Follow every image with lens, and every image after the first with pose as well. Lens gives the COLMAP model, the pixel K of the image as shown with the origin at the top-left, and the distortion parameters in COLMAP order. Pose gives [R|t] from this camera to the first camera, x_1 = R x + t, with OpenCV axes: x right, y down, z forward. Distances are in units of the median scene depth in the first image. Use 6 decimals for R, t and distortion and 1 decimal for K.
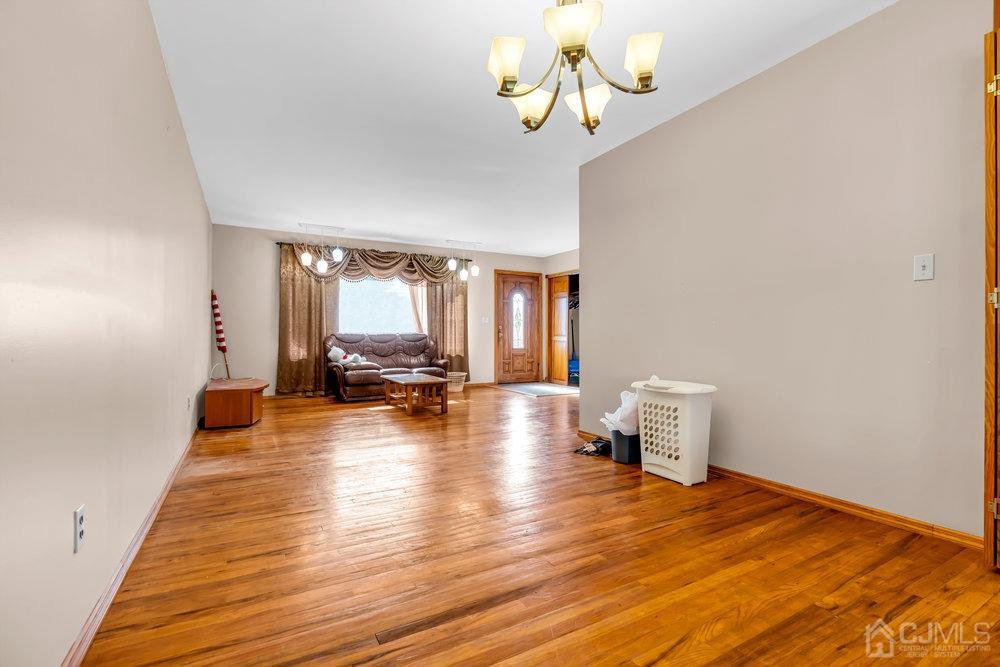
lens RADIAL K [[452.9, 0, 498.6], [0, 452.9, 333.9], [0, 0, 1]] dist [-0.003604, 0.000589]
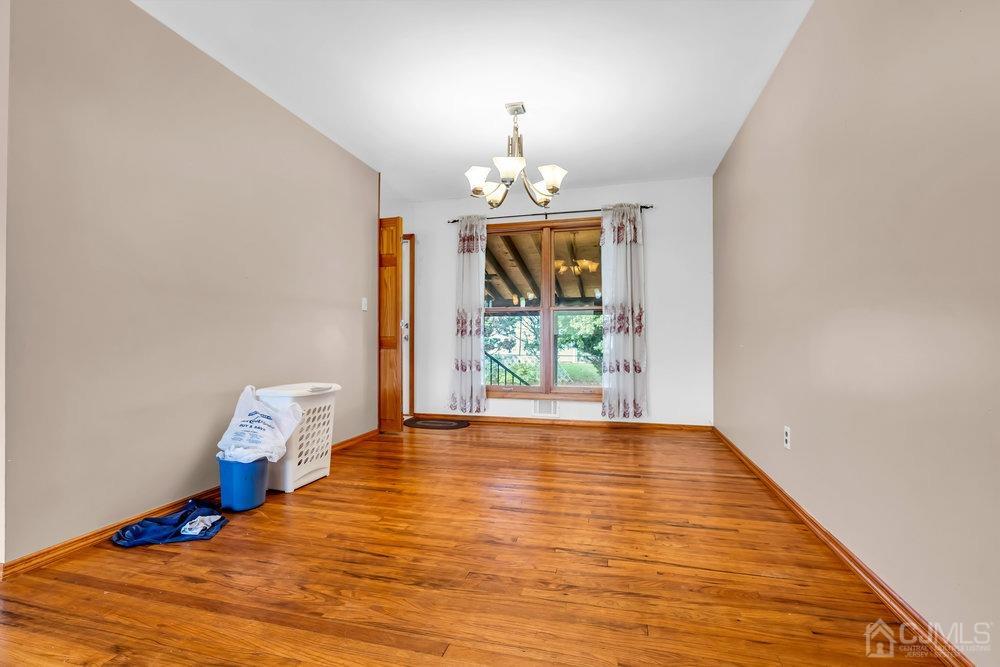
lens RADIAL K [[452.9, 0, 499.9], [0, 452.9, 335.2], [0, 0, 1]] dist [-0.003604, 0.000589]
pose [[-0.715196, 0.012500, 0.698812, -0.248499], [-0.004056, 0.999749, -0.022035, 0.007474], [-0.698912, -0.018593, -0.714966, 0.573608]]
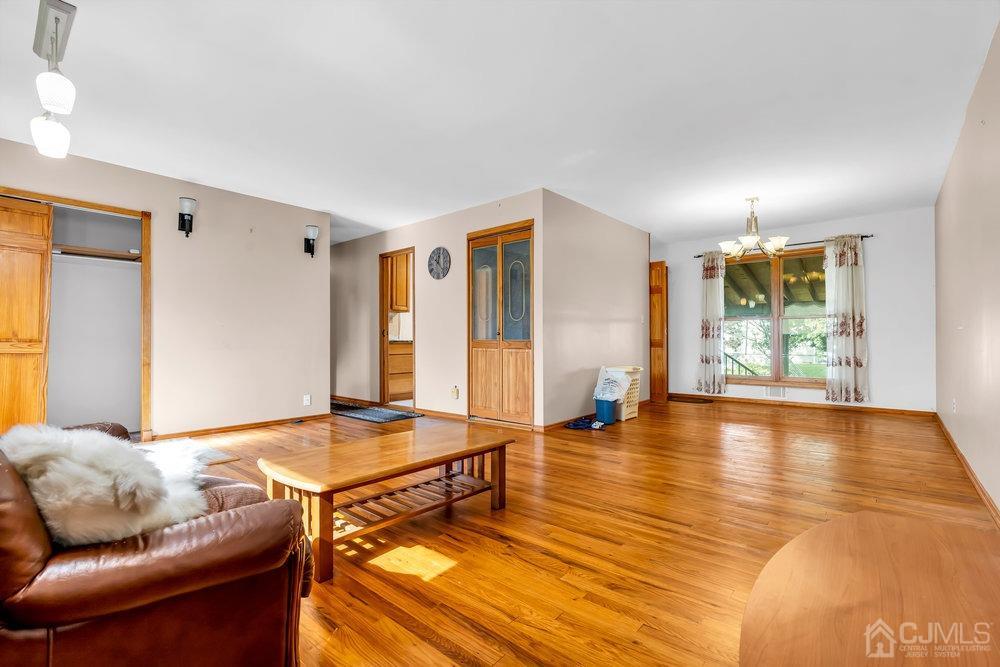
lens RADIAL K [[452.9, 0, 503.7], [0, 452.9, 336.3], [0, 0, 1]] dist [-0.003604, 0.000589]
pose [[-0.345581, 0.011371, 0.938320, -0.478235], [-0.004179, 0.999898, -0.013656, 0.004073], [-0.938380, -0.008640, -0.345498, 0.855118]]
